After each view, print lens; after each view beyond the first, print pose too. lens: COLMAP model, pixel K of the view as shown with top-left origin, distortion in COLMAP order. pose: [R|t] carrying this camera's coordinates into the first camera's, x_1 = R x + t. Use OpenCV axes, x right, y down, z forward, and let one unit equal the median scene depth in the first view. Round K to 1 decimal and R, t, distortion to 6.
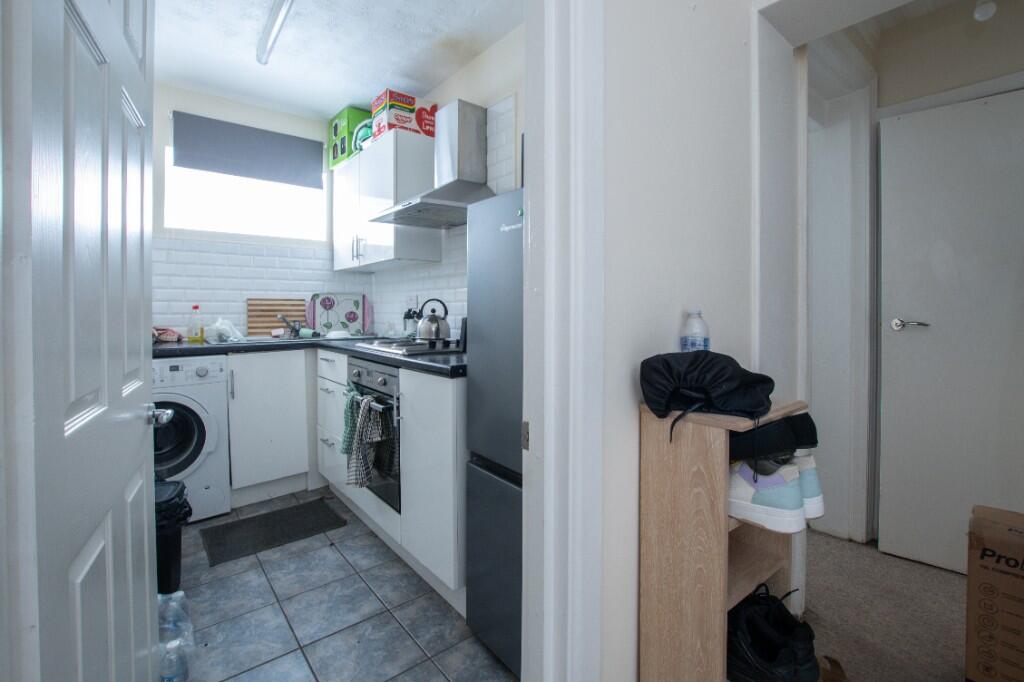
lens RADIAL K [[458.4, 0, 511.8], [0, 458.4, 316.2], [0, 0, 1]] dist [-0.052981, 0.000036]
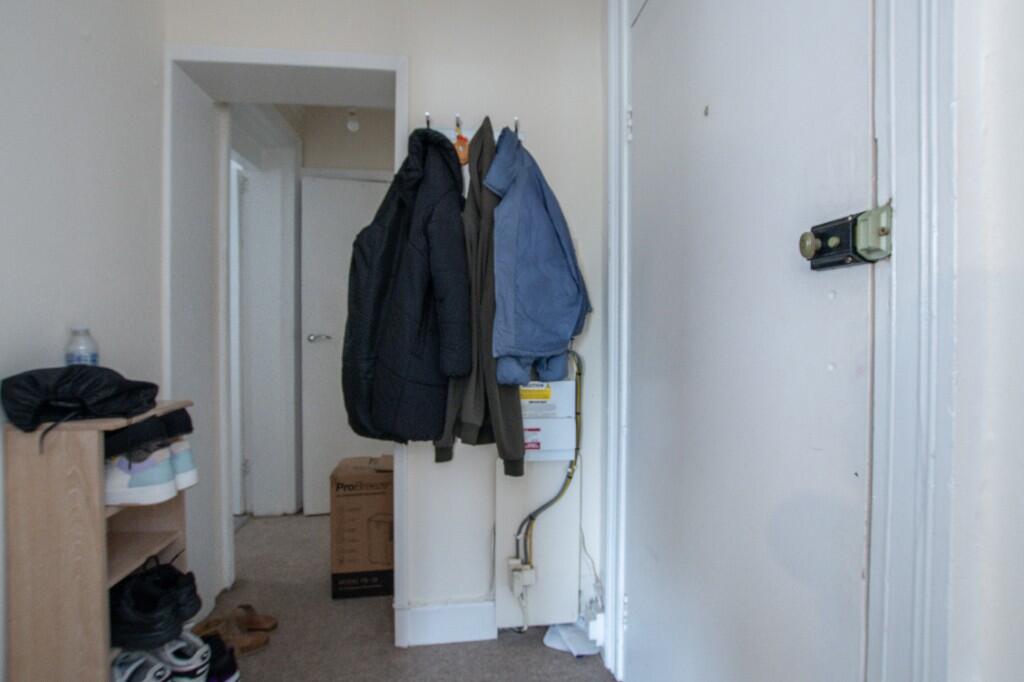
lens RADIAL K [[467.5, 0, 508.4], [0, 467.5, 329.4], [0, 0, 1]] dist [-0.023343, 0.000770]
pose [[0.532264, -0.004701, 0.846566, 0.034117], [0.007538, 0.999971, 0.000814, -0.002908], [-0.846545, 0.005948, 0.532284, -0.494928]]
